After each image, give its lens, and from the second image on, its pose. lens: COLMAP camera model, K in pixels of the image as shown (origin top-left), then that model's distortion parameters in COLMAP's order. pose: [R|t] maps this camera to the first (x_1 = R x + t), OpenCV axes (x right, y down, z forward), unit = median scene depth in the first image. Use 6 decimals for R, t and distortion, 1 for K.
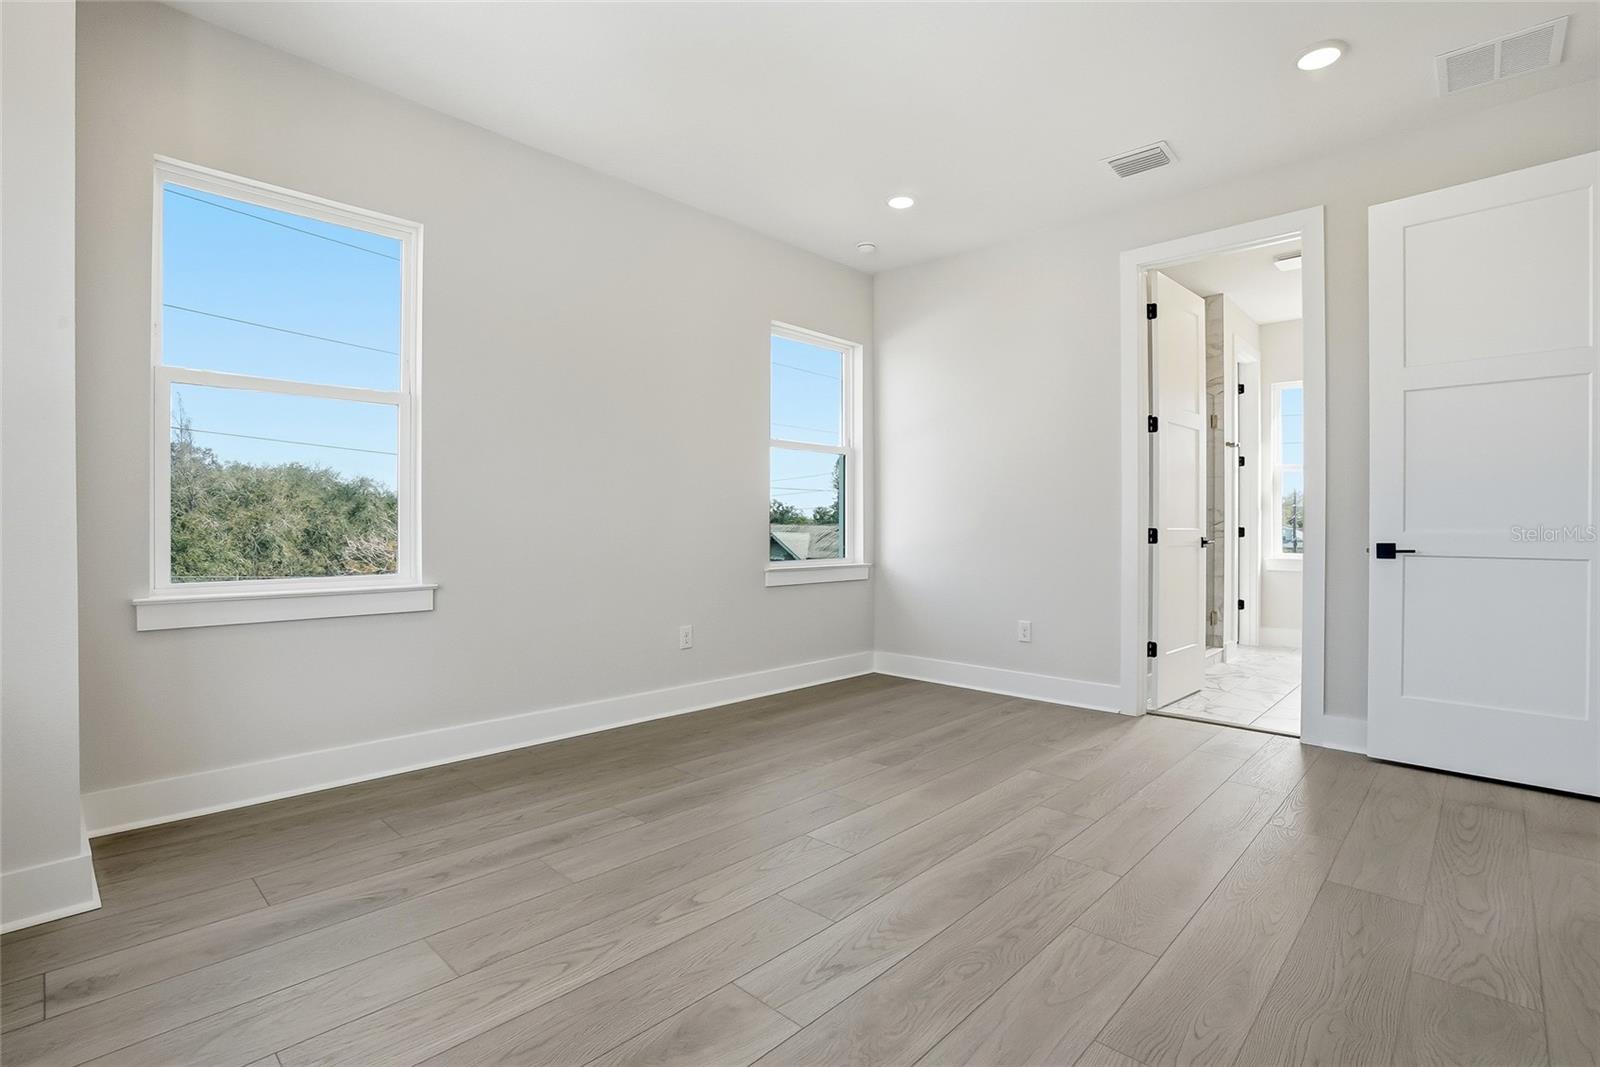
lens RADIAL K [[759.5, 0, 796.4], [0, 759.5, 534.0], [0, 0, 1]] dist [-0.034562, 0.007162]
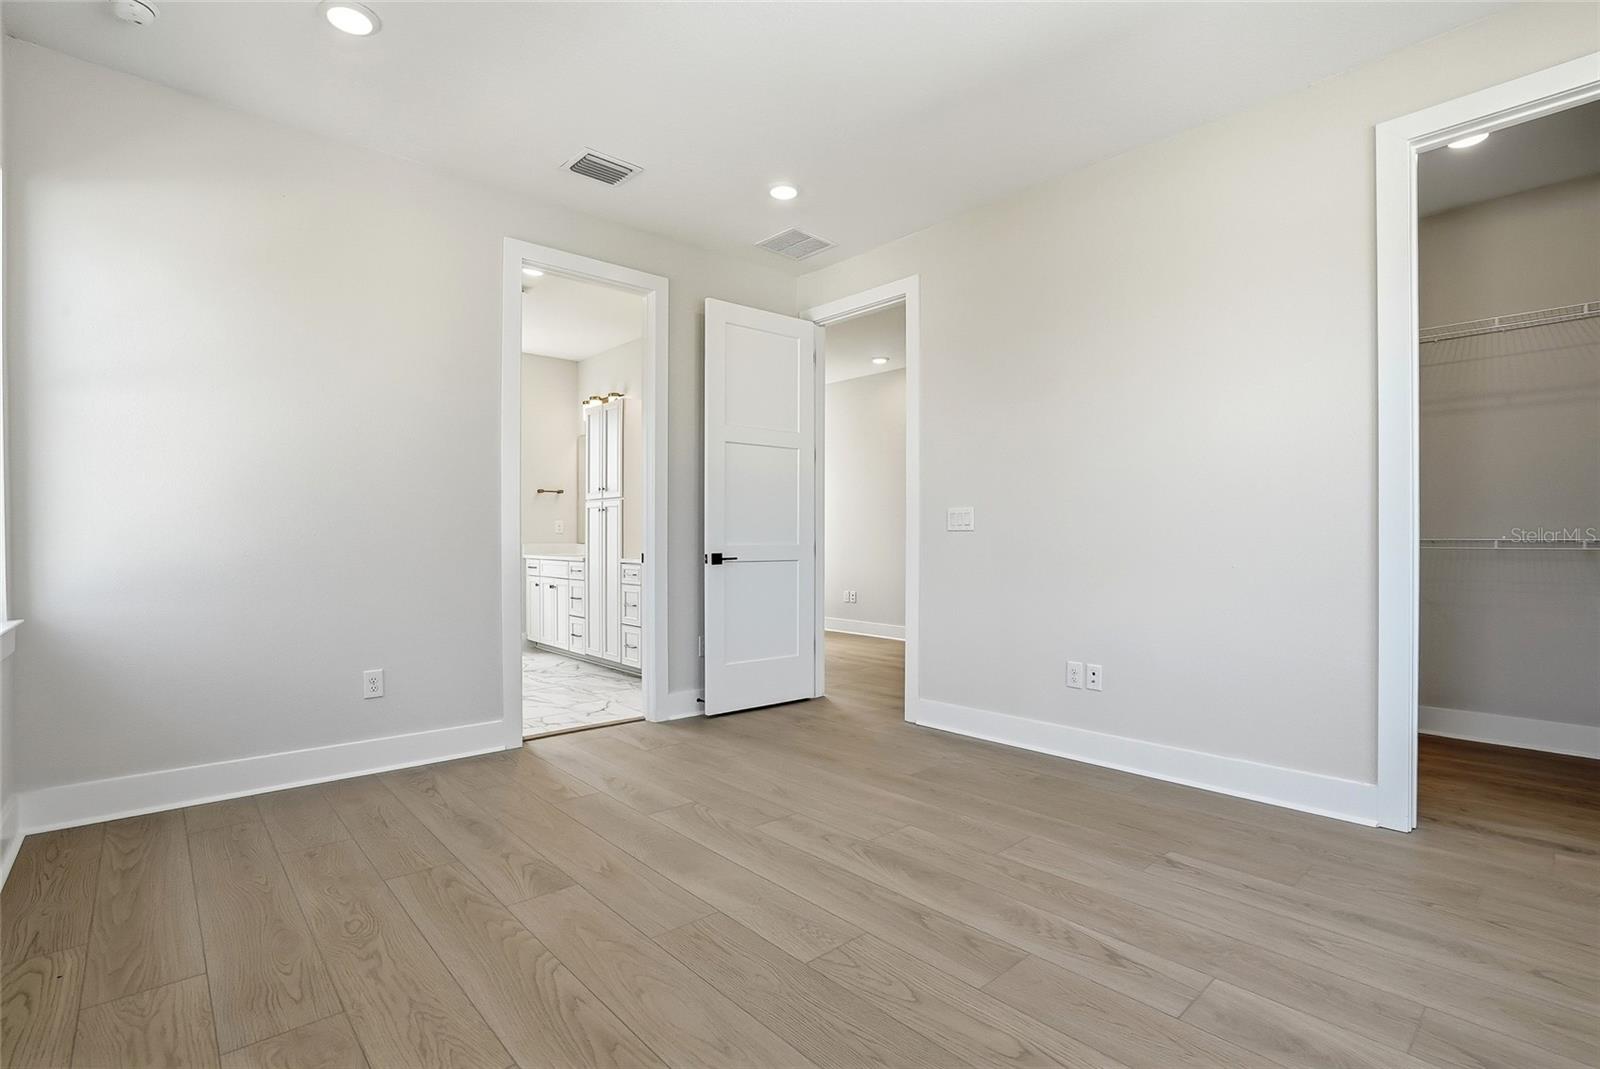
lens RADIAL K [[759.5, 0, 810.6], [0, 759.5, 540.7], [0, 0, 1]] dist [-0.034562, 0.007162]
pose [[0.057316, -0.002356, 0.998353, -0.578089], [0.008061, 0.999966, 0.001897, -0.011828], [-0.998324, 0.007939, 0.057333, 0.764630]]
